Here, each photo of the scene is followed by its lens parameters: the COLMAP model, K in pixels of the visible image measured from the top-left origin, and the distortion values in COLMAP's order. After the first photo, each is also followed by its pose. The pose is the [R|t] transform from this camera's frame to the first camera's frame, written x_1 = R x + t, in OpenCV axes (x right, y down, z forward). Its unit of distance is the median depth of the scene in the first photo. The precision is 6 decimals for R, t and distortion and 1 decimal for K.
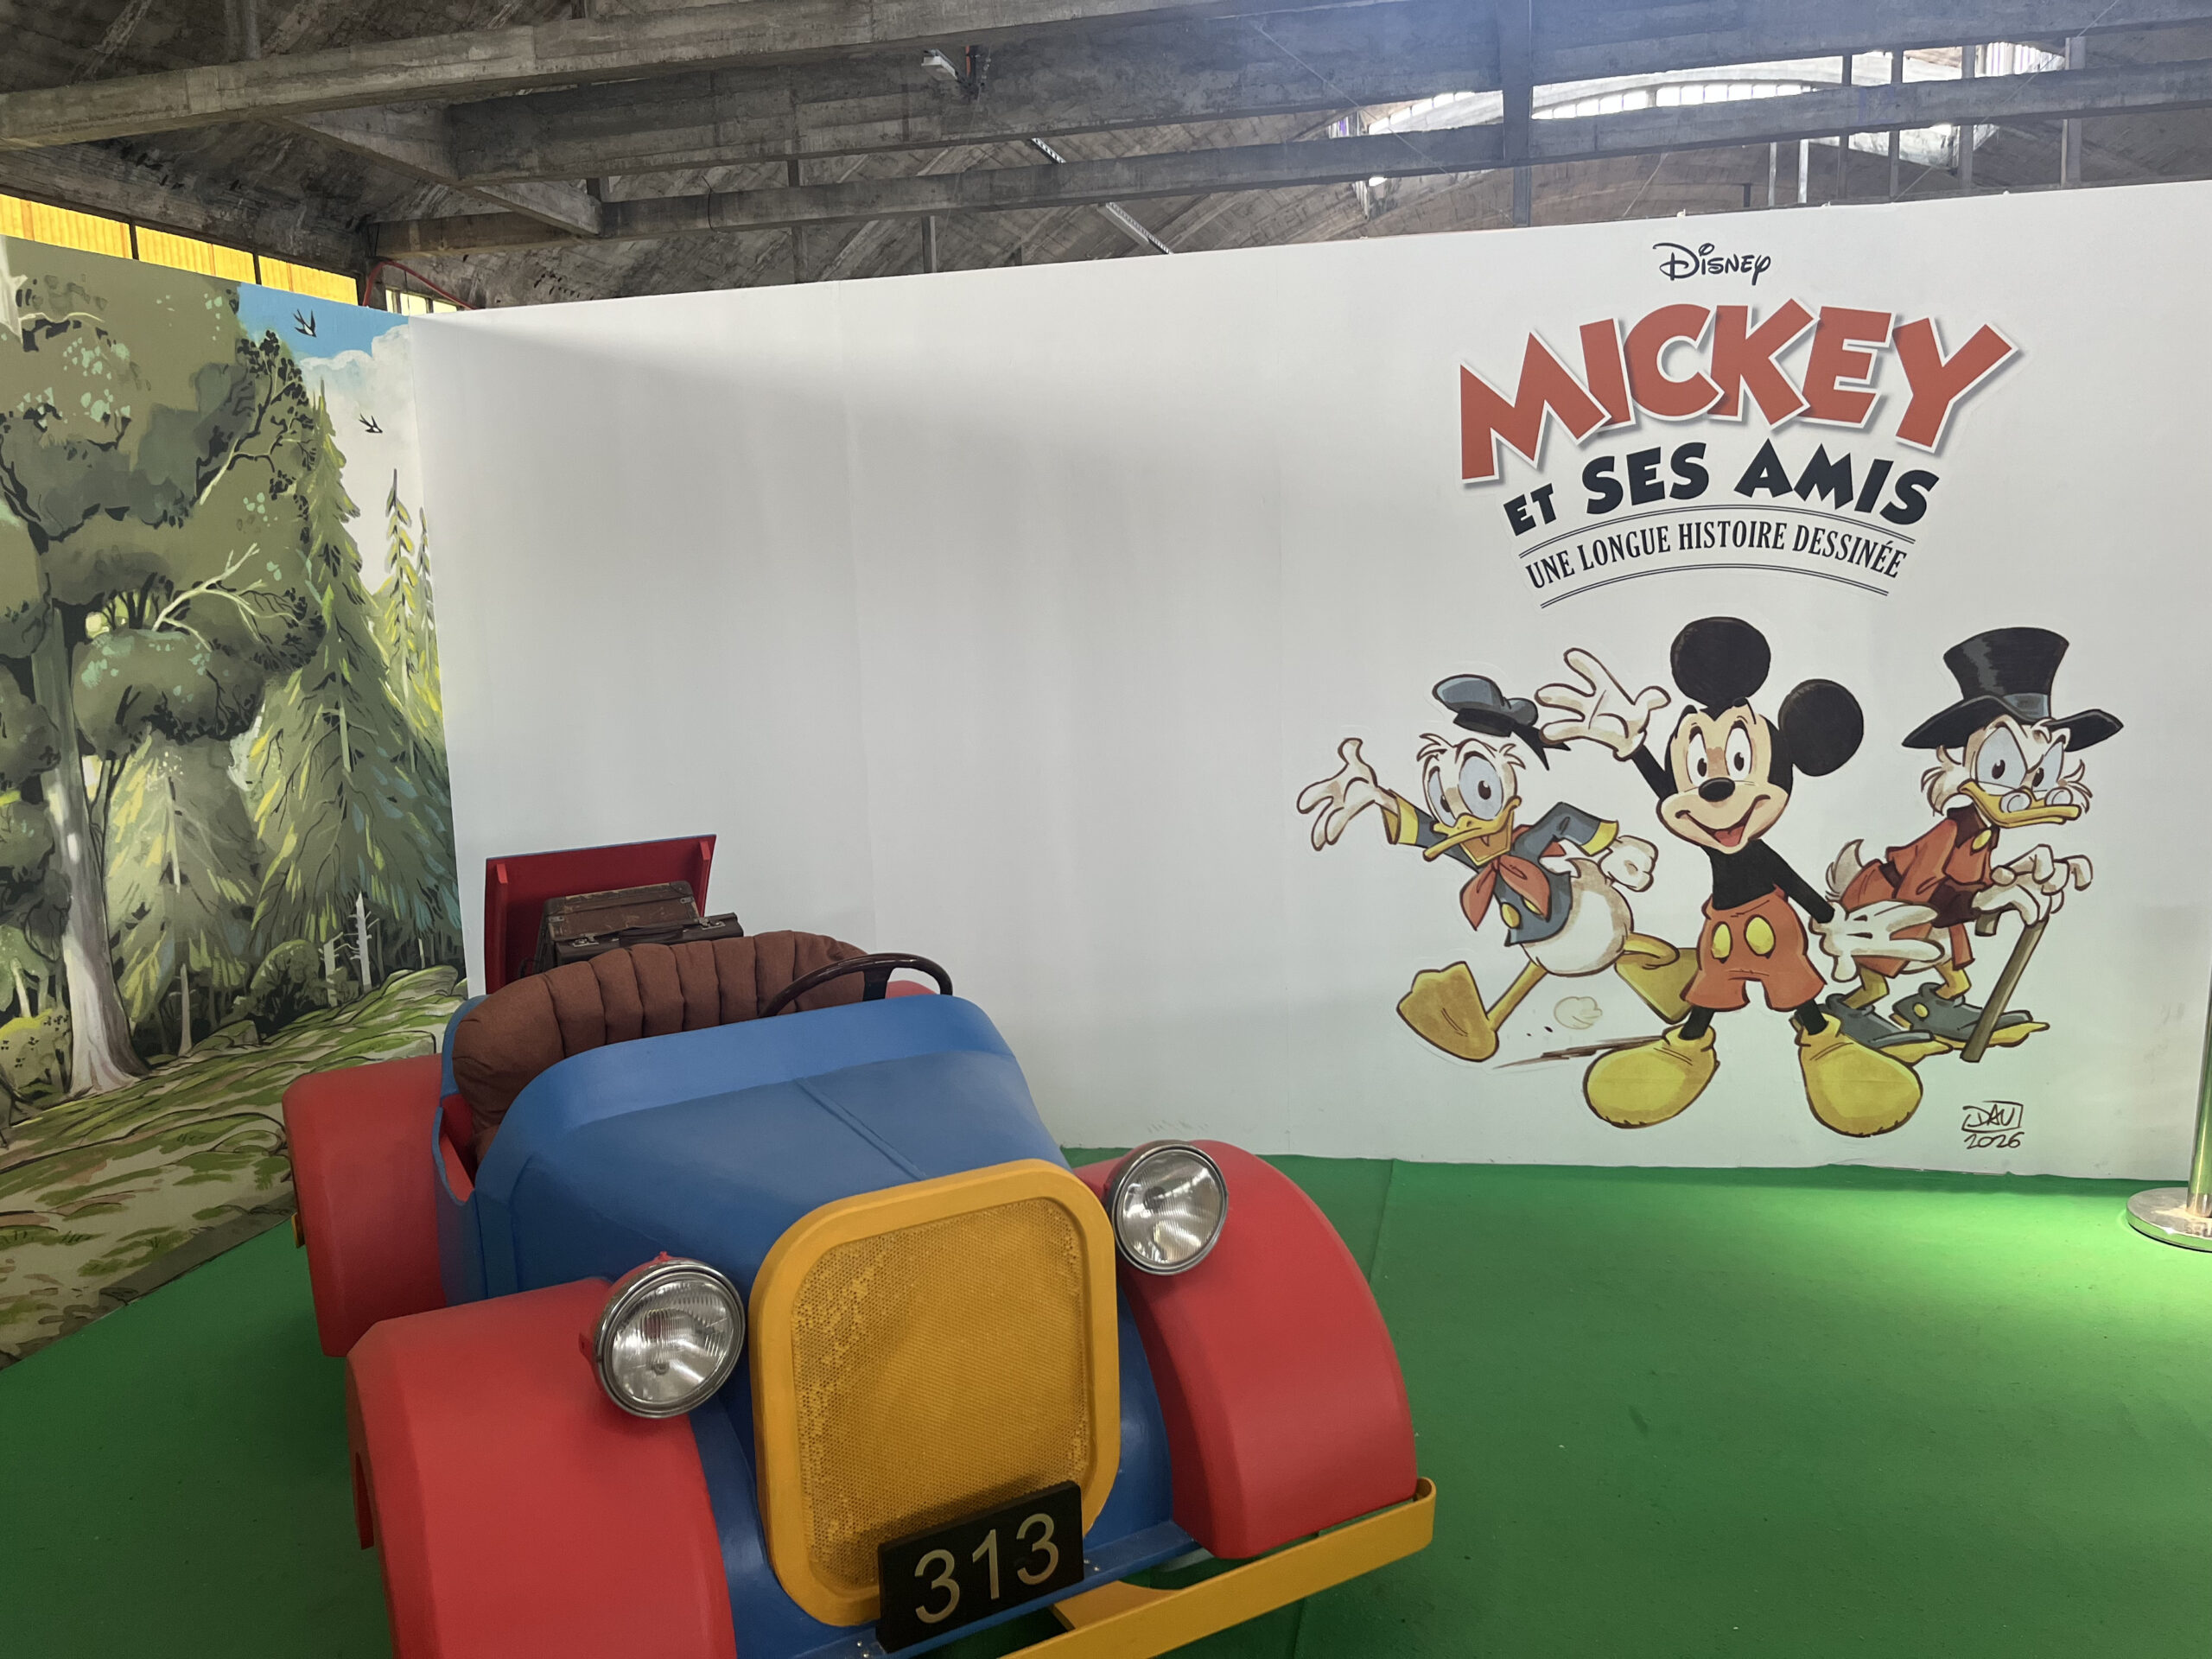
lens RADIAL K [[1683.0, 0, 1124.3], [0, 1683.0, 851.6], [0, 0, 1]] dist [0.062940, -0.086179]
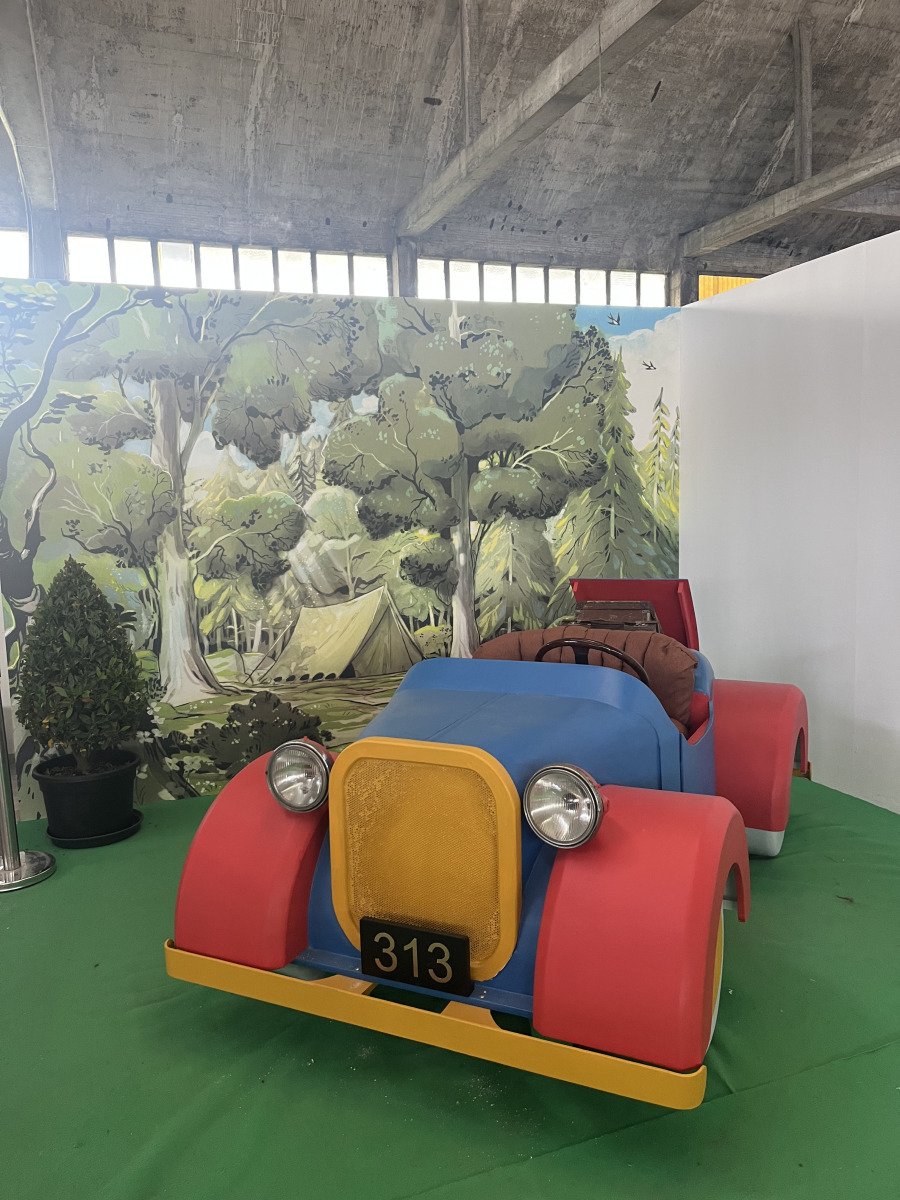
lens RADIAL K [[913.0, 0, 446.5], [0, 913.0, 607.9], [0, 0, 1]] dist [0.062940, -0.086179]
pose [[0.560927, 0.114795, -0.819868, 0.382741], [-0.116607, 0.991422, 0.059037, -0.007074], [0.819612, 0.062487, 0.569501, 0.240810]]
